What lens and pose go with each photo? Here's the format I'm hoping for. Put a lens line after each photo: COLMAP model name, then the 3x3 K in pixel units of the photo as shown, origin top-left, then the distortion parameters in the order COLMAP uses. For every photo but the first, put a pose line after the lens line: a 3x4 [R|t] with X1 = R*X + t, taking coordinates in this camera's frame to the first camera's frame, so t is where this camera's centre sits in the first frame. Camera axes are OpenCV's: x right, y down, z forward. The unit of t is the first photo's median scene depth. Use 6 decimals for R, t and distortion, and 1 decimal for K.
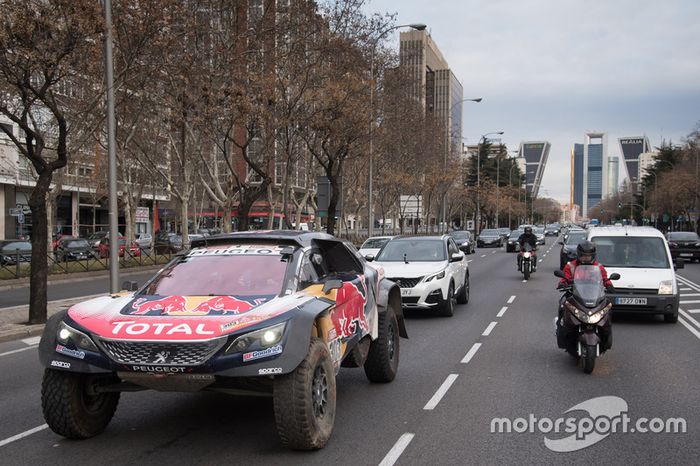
lens RADIAL K [[885.1, 0, 365.7], [0, 885.1, 236.0], [0, 0, 1]] dist [0.018660, 0.027576]
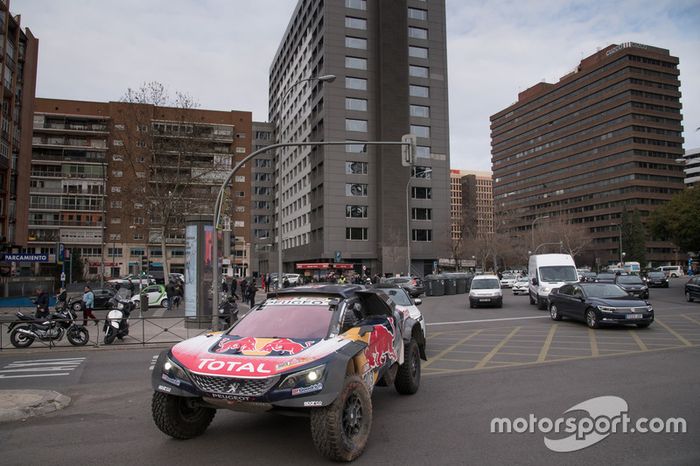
lens RADIAL K [[520.1, 0, 341.0], [0, 520.1, 232.0], [0, 0, 1]] dist [-0.115373, -0.001485]
pose [[0.992300, -0.015261, -0.122915, 0.023974], [0.005731, 0.996974, -0.077519, -0.032455], [0.123726, 0.076218, 0.989385, 0.242524]]
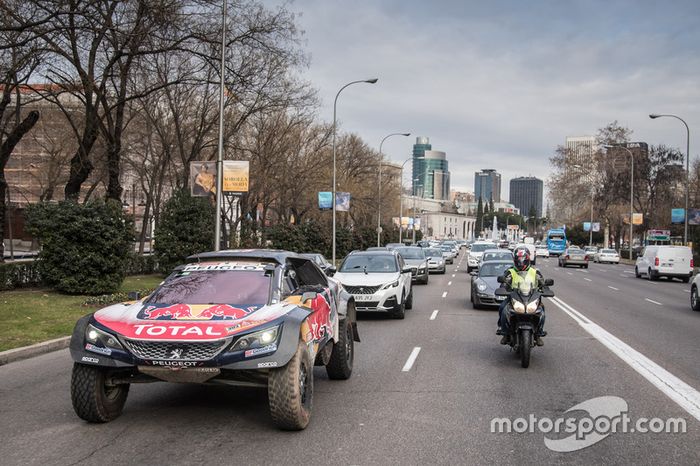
lens RADIAL K [[871.4, 0, 350.0], [0, 871.4, 233.0], [0, 0, 1]] dist [-0.017302, -0.013040]
pose [[0.996765, 0.012196, 0.079446, -0.084983], [-0.010726, 0.999764, -0.018912, -0.009890], [-0.079658, 0.017999, 0.996660, -0.213964]]
